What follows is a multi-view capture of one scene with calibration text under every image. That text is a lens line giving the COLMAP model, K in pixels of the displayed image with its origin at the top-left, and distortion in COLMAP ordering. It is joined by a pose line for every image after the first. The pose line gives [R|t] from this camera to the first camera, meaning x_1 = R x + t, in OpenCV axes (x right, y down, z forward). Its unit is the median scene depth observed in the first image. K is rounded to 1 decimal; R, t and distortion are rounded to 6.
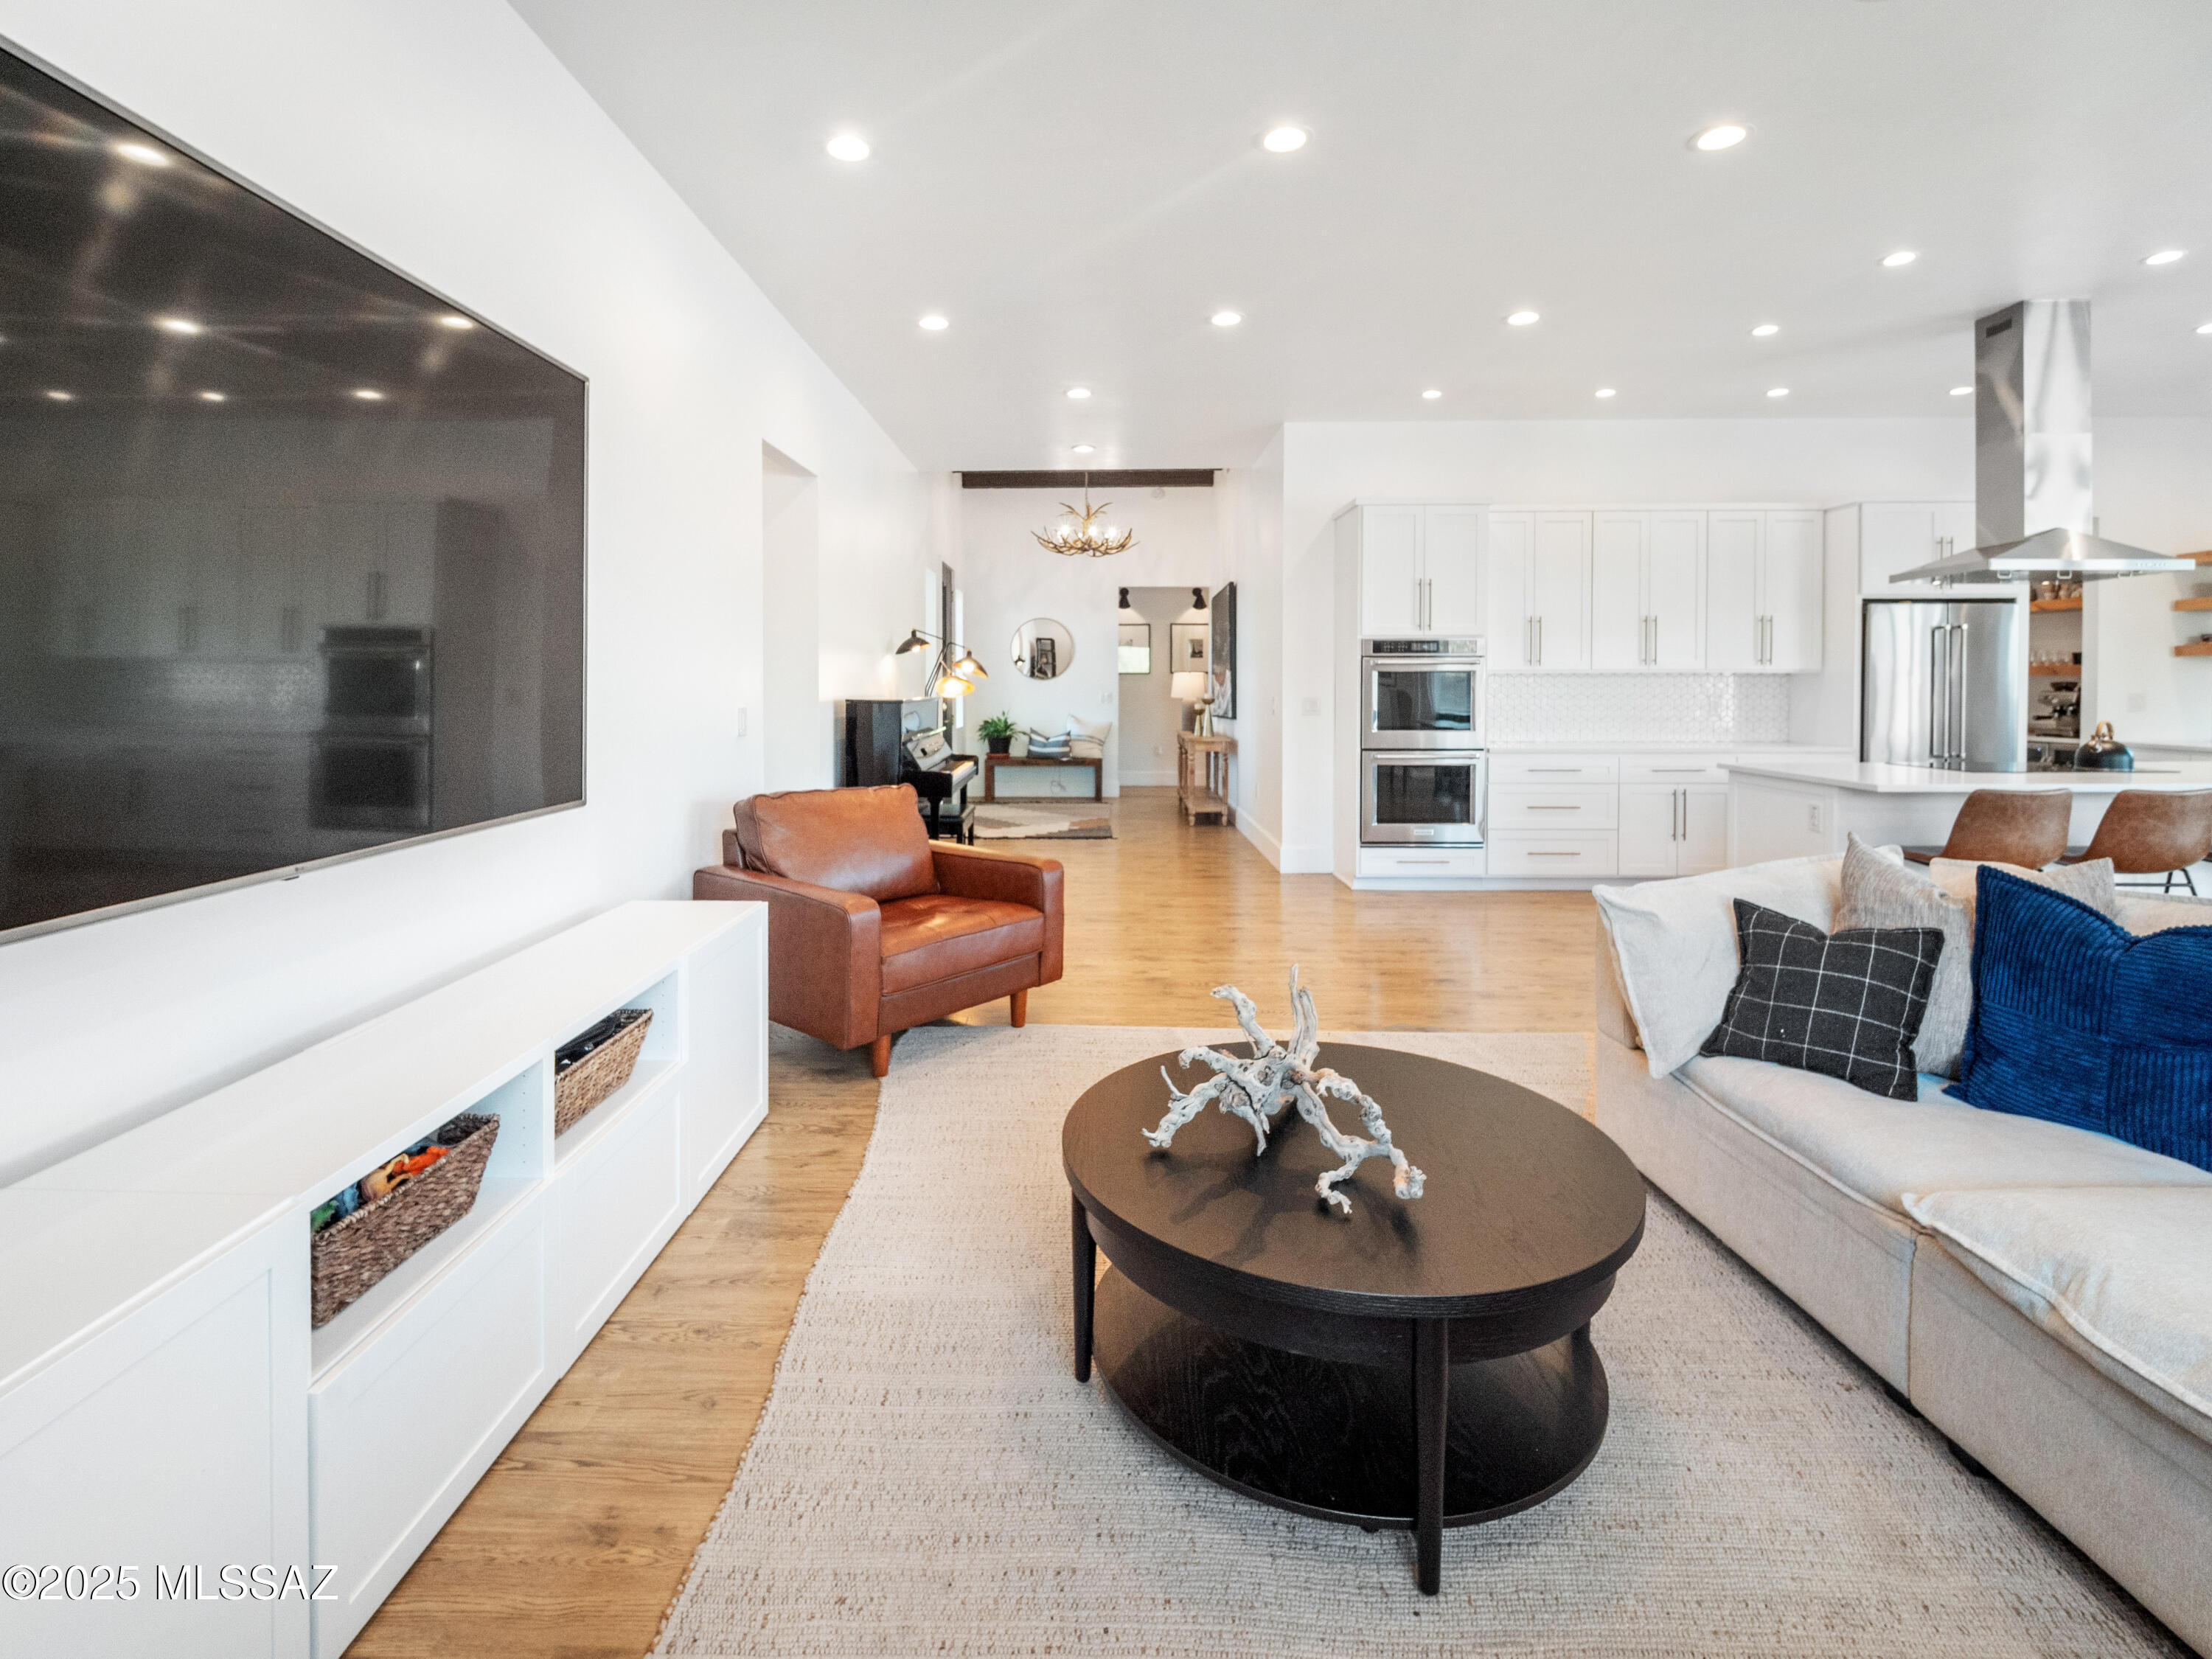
lens RADIAL K [[1050.3, 0, 1076.4], [0, 1050.3, 702.4], [0, 0, 1]] dist [0.012436, -0.007946]
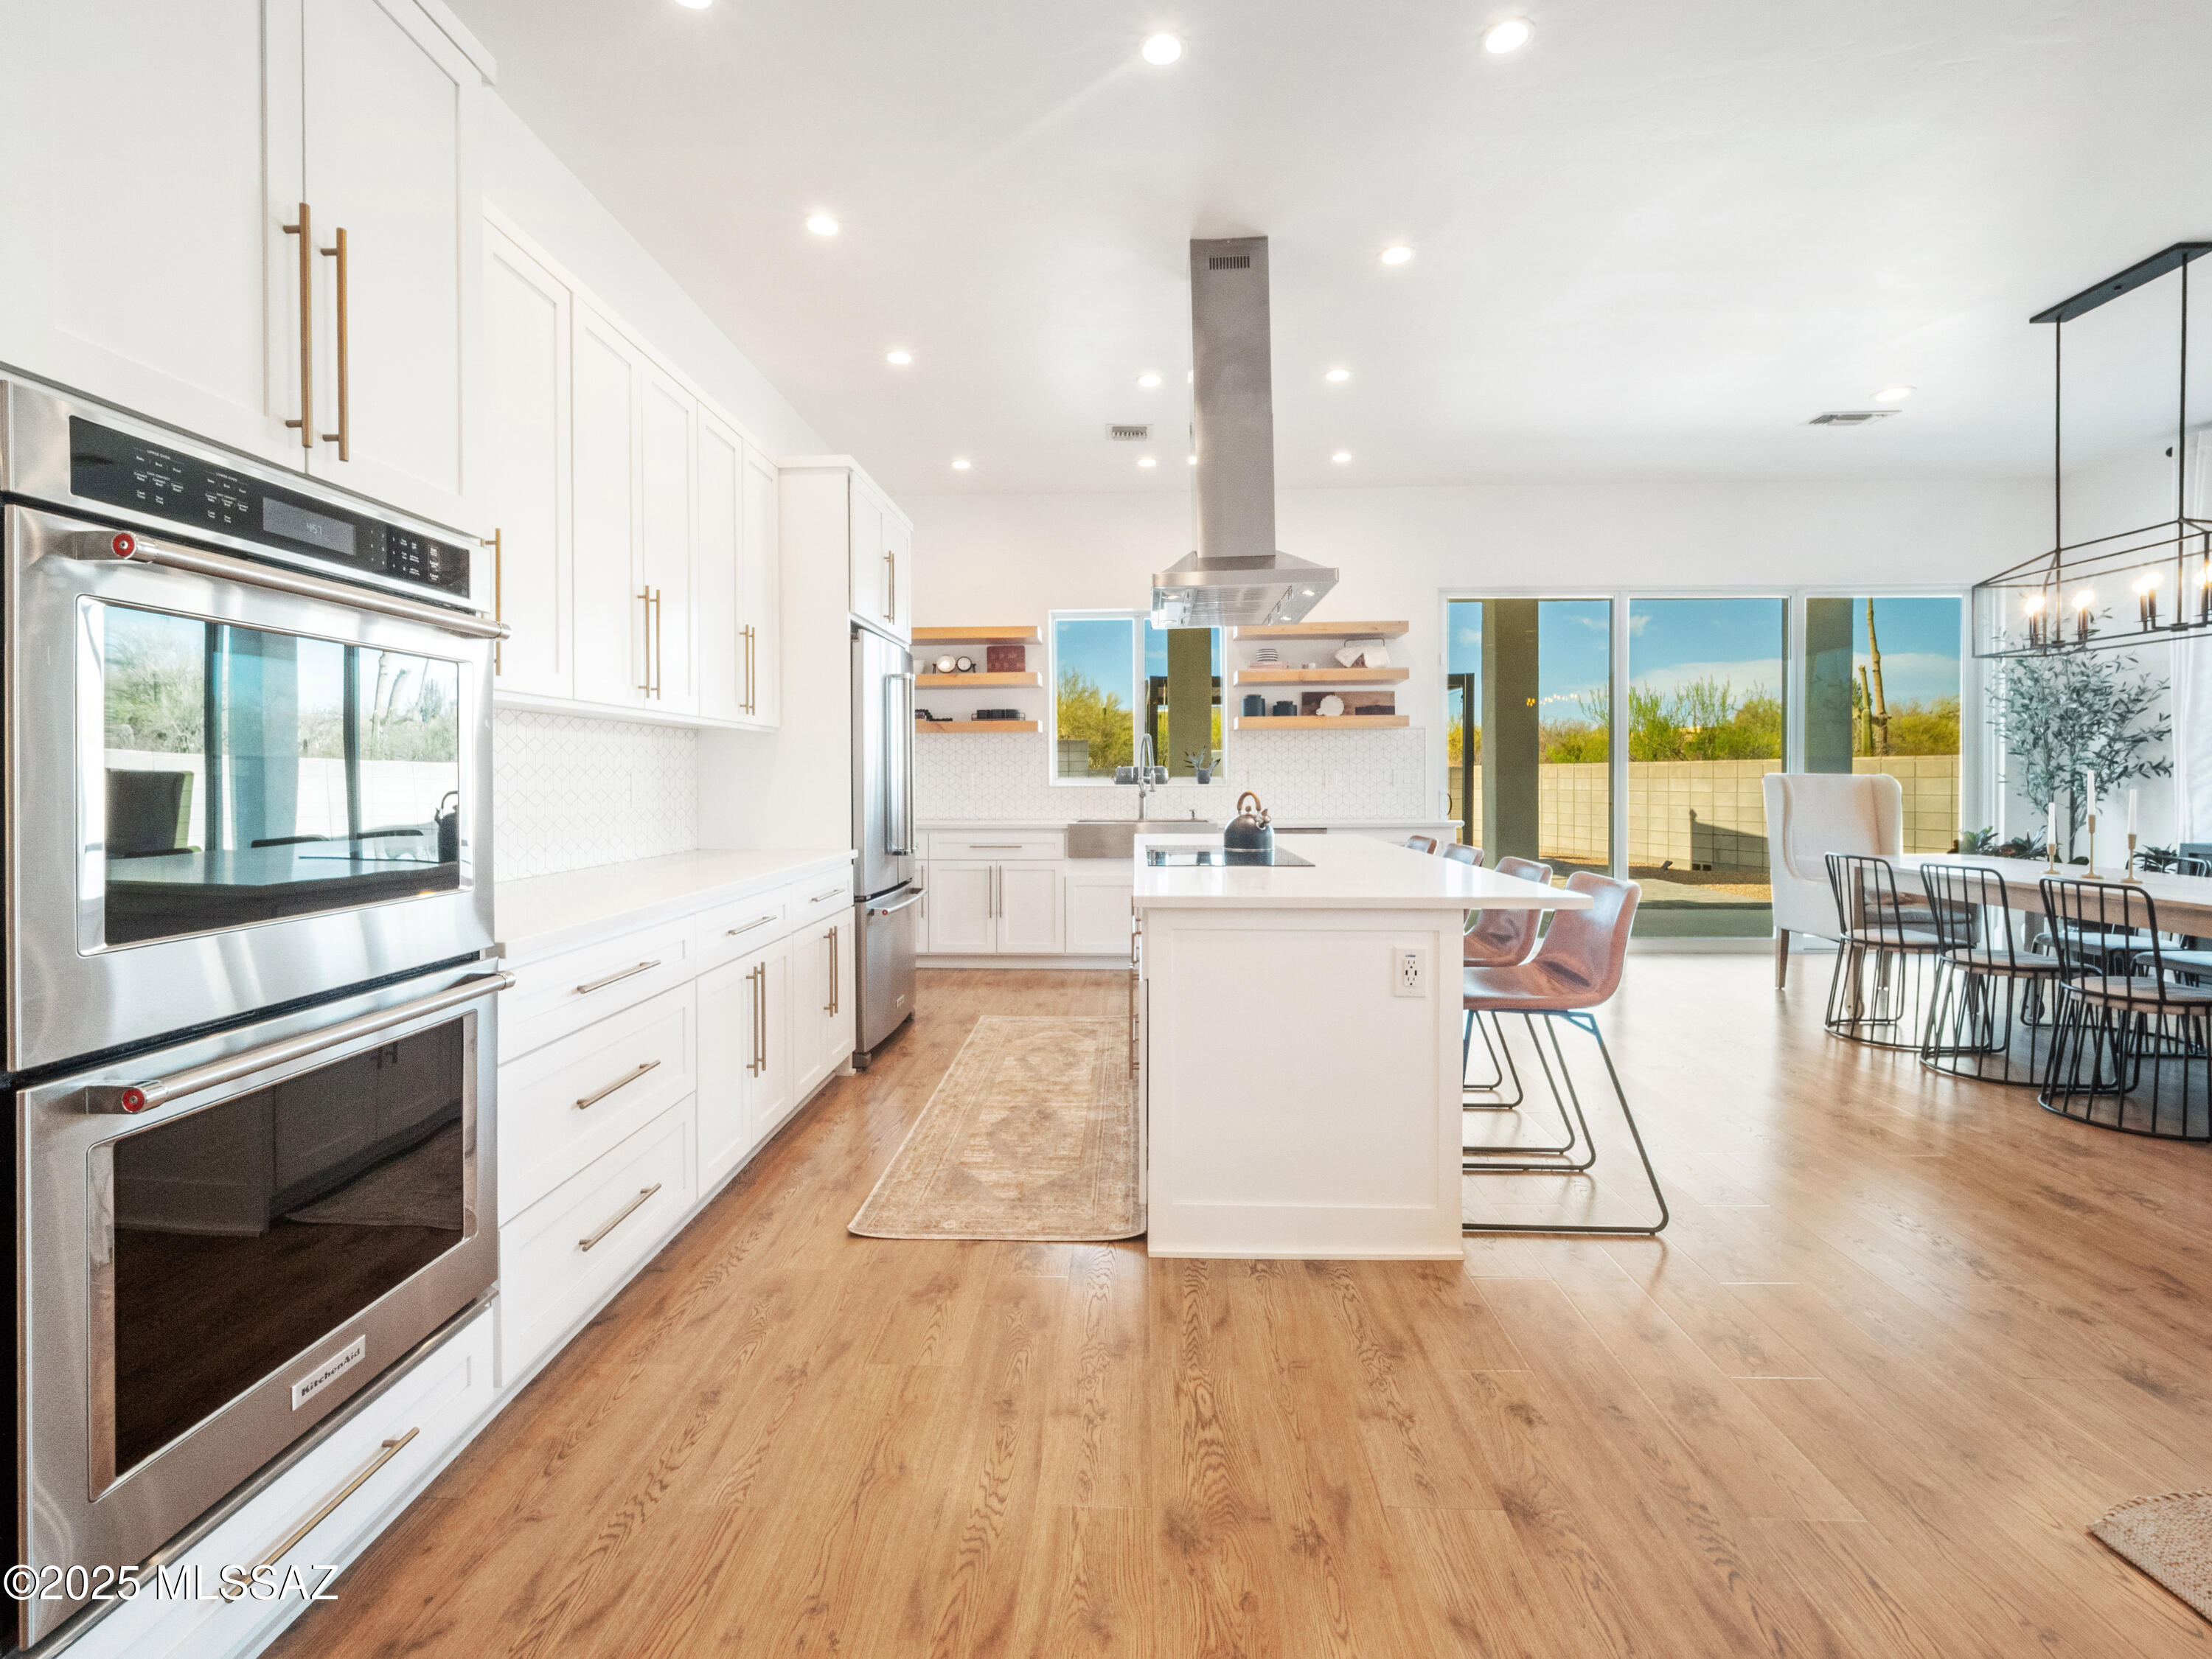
lens RADIAL K [[1010.8, 0, 1096.3], [0, 1010.8, 791.5], [0, 0, 1]] dist [-0.000027, -0.004975]
pose [[0.021556, -0.012926, 0.999684, 0.128643], [0.022583, 0.999668, 0.012439, 0.003245], [-0.999513, 0.022308, 0.021841, 0.855189]]
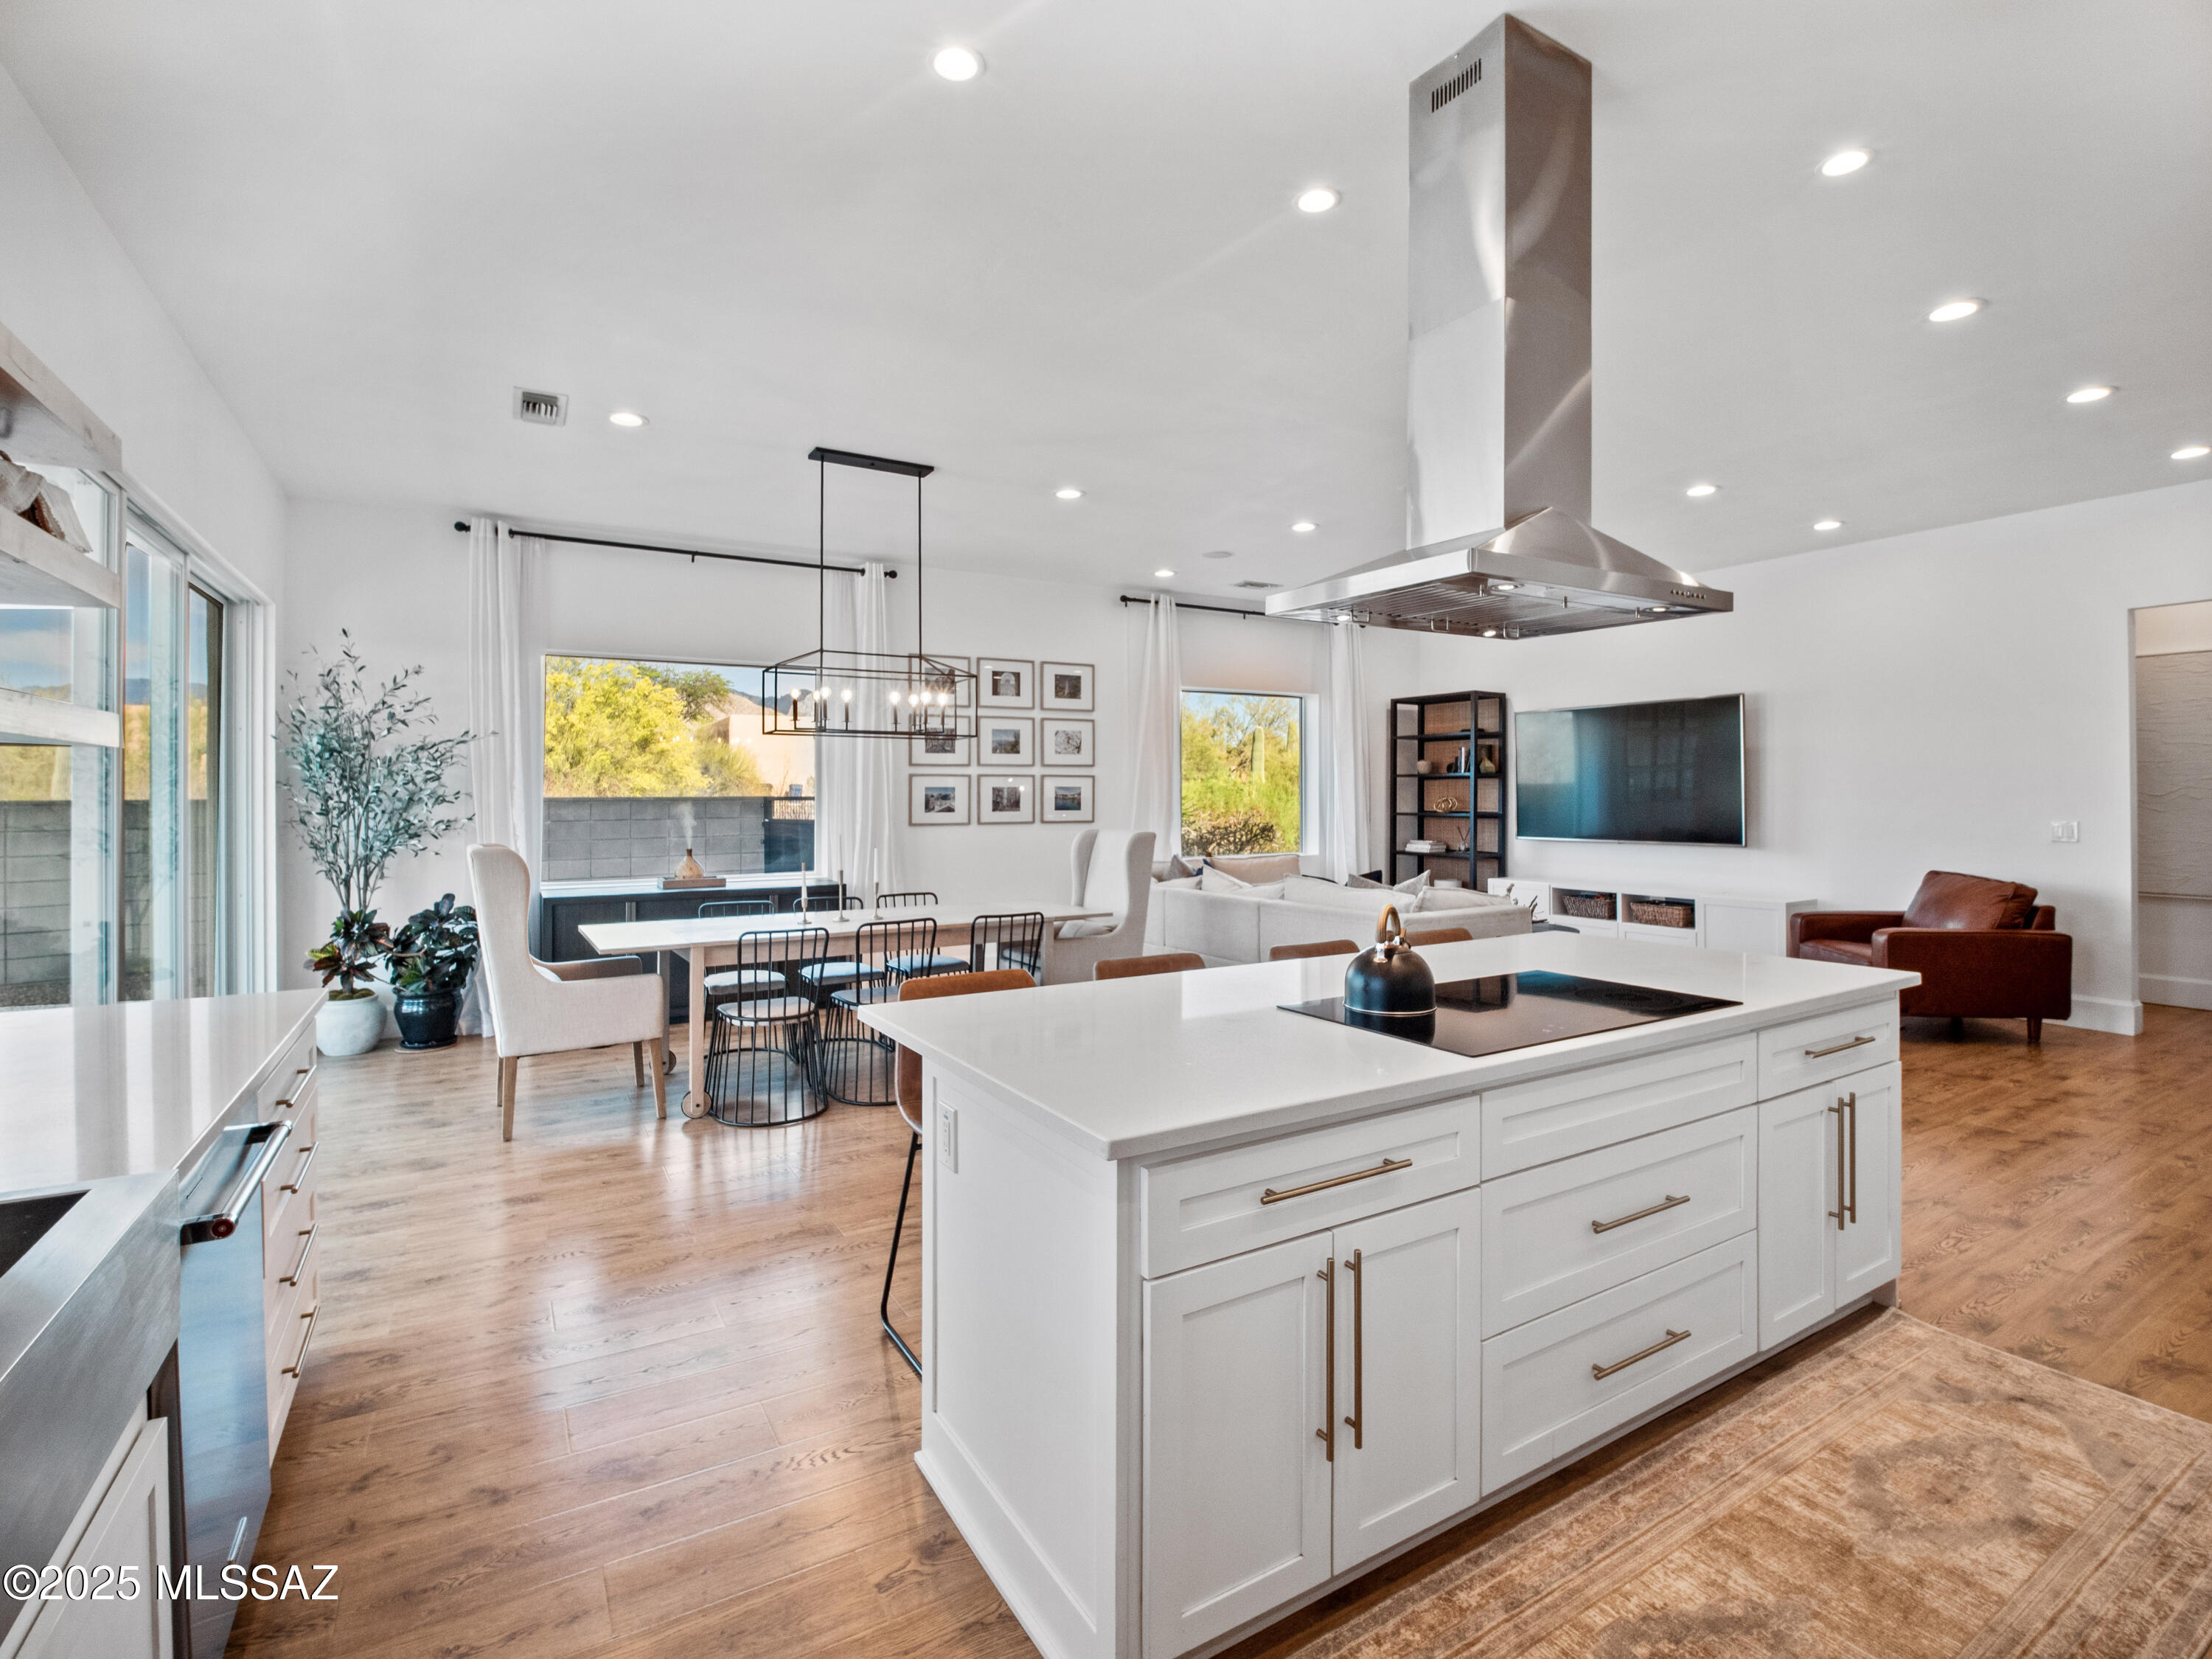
lens RADIAL K [[1040.2, 0, 1091.9], [0, 1040.2, 781.2], [0, 0, 1]] dist [-0.014092, -0.000257]
pose [[-0.851338, -0.002099, -0.524614, 1.042103], [-0.003680, 0.999991, 0.001972, -0.032528], [0.524605, 0.003609, -0.851338, 1.038108]]
